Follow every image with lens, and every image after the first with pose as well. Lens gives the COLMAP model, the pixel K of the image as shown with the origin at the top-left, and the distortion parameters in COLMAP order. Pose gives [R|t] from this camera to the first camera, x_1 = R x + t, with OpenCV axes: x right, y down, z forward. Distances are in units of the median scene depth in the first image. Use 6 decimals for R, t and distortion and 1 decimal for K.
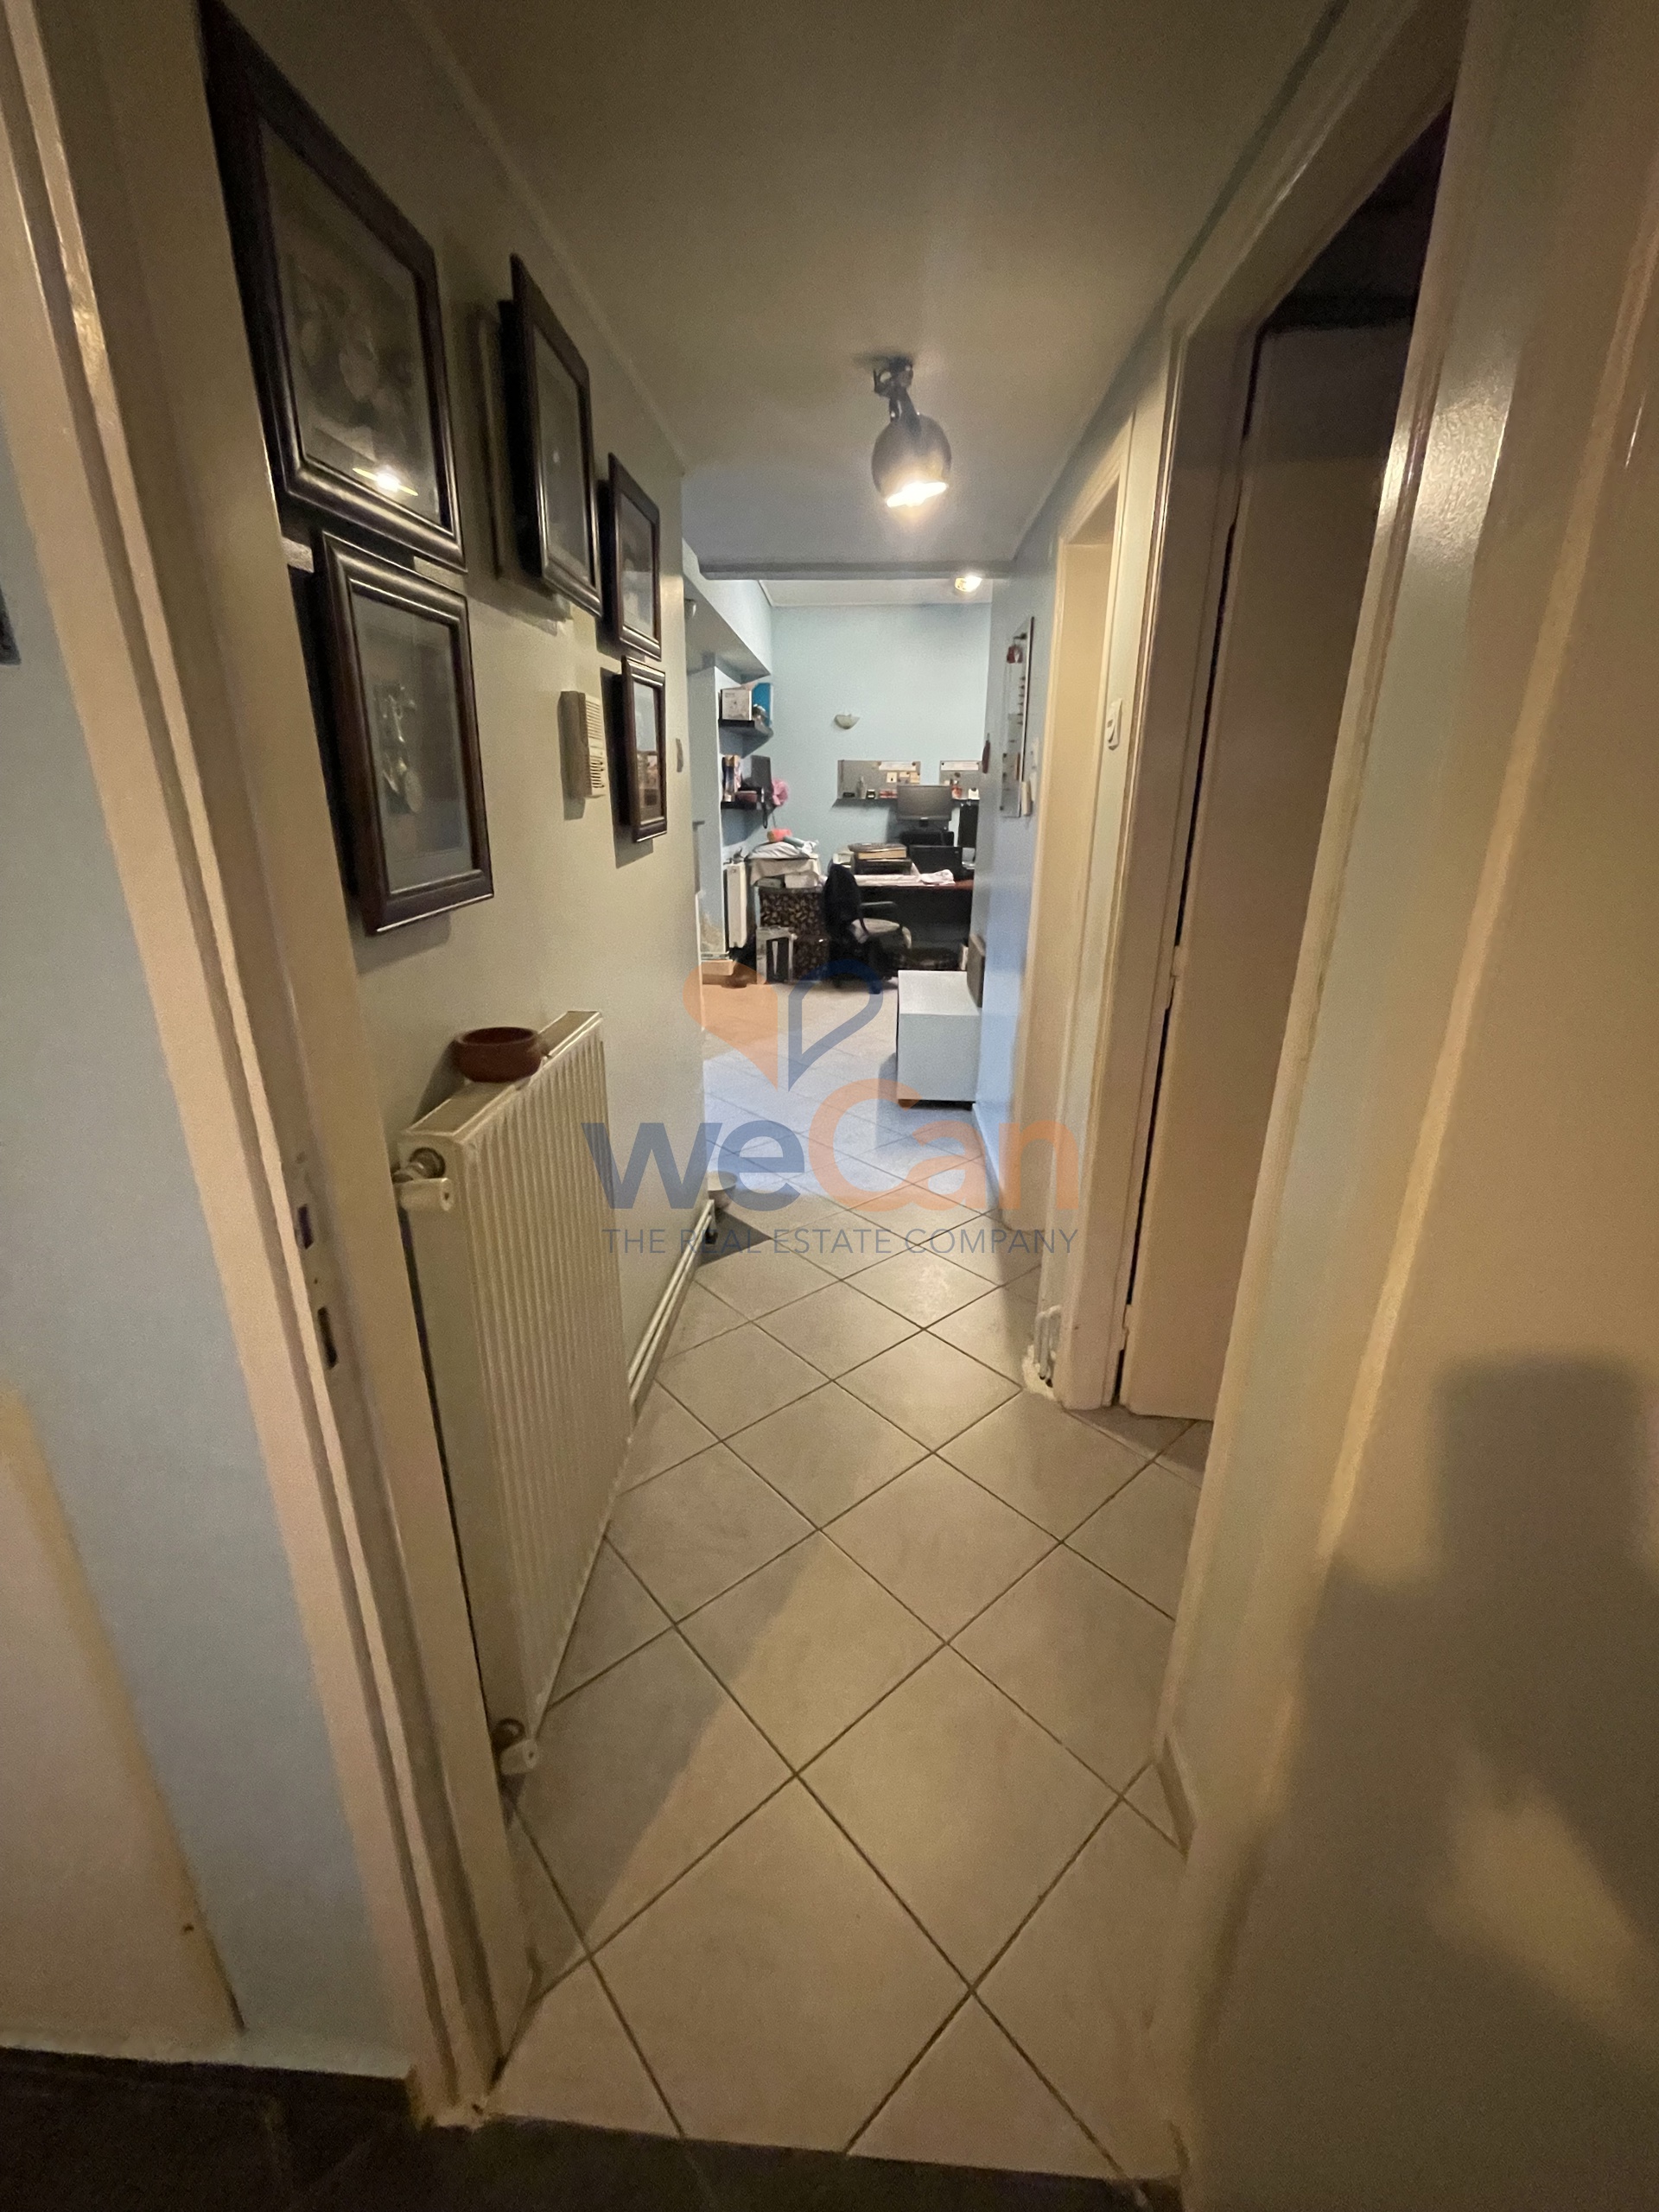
lens RADIAL K [[901.9, 0, 829.5], [0, 901.9, 1106.0], [0, 0, 1]] dist [-0.001216, -0.000091]
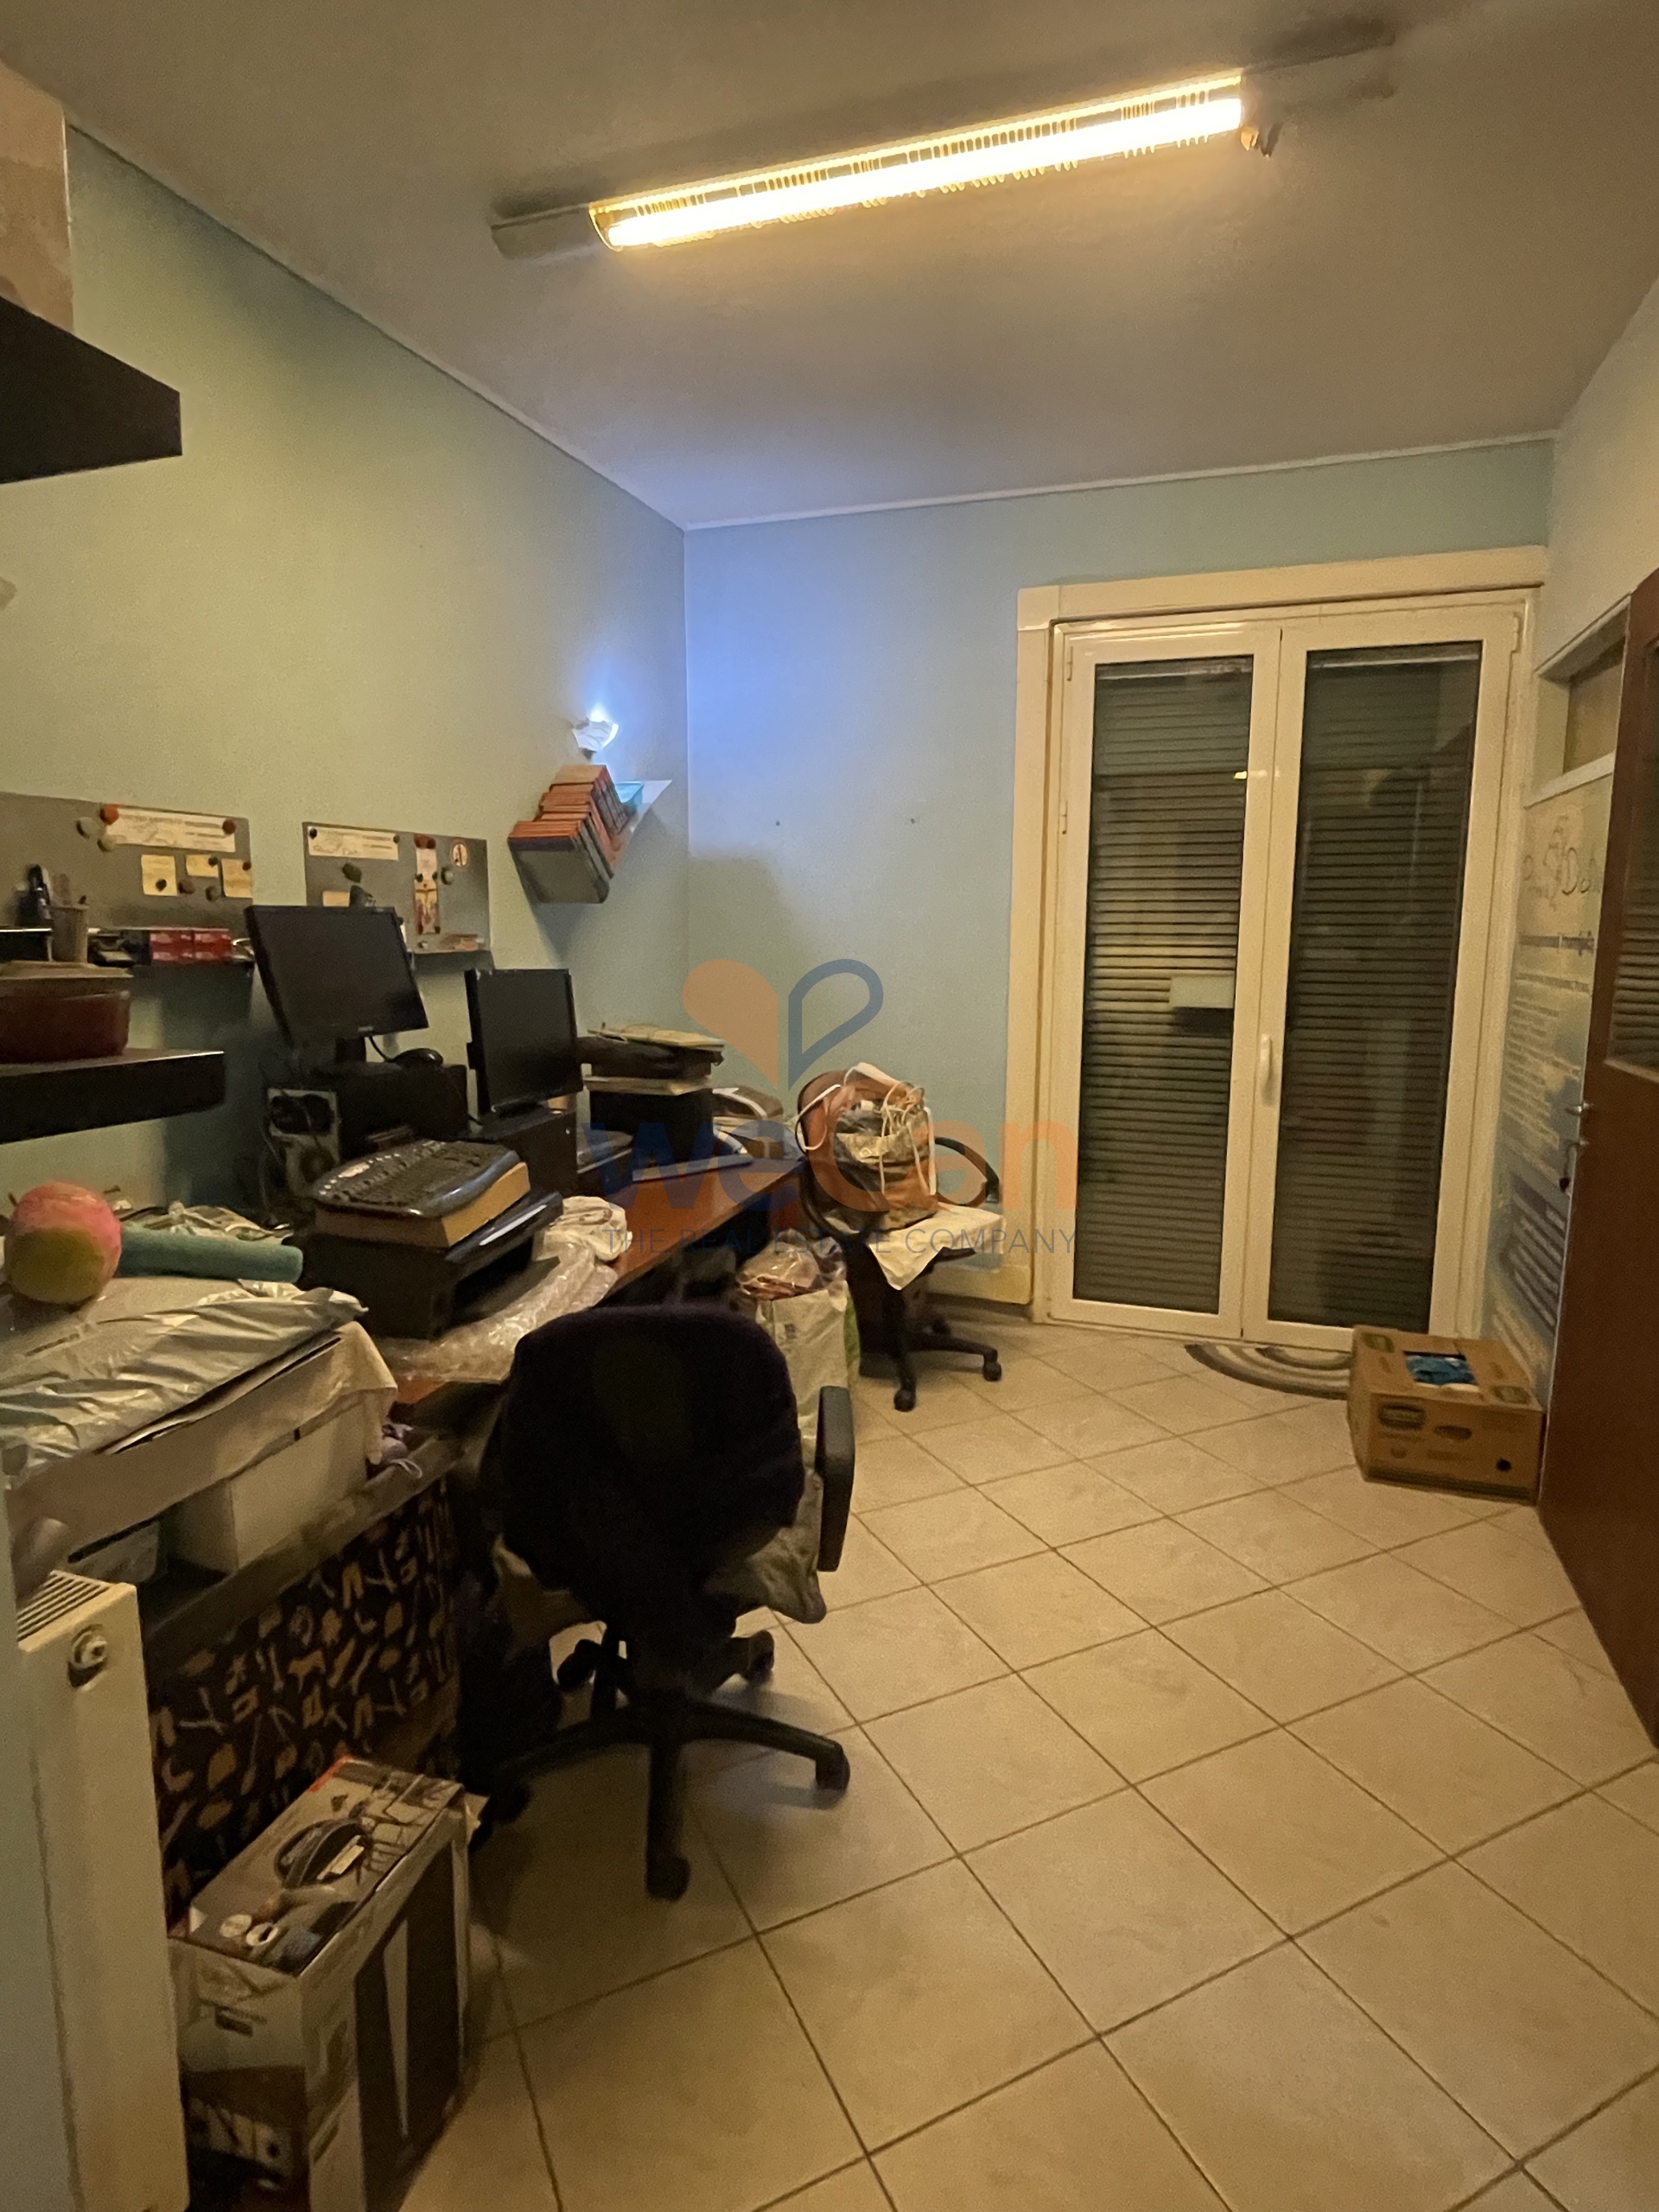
lens RADIAL K [[1196.9, 0, 820.2], [0, 1196.9, 1093.5], [0, 0, 1]] dist [0.002533, -0.000241]
pose [[0.274712, -0.148628, 0.949970, -0.202609], [0.316343, 0.946950, 0.056675, -0.296085], [-0.907998, 0.284947, 0.307156, 0.825902]]
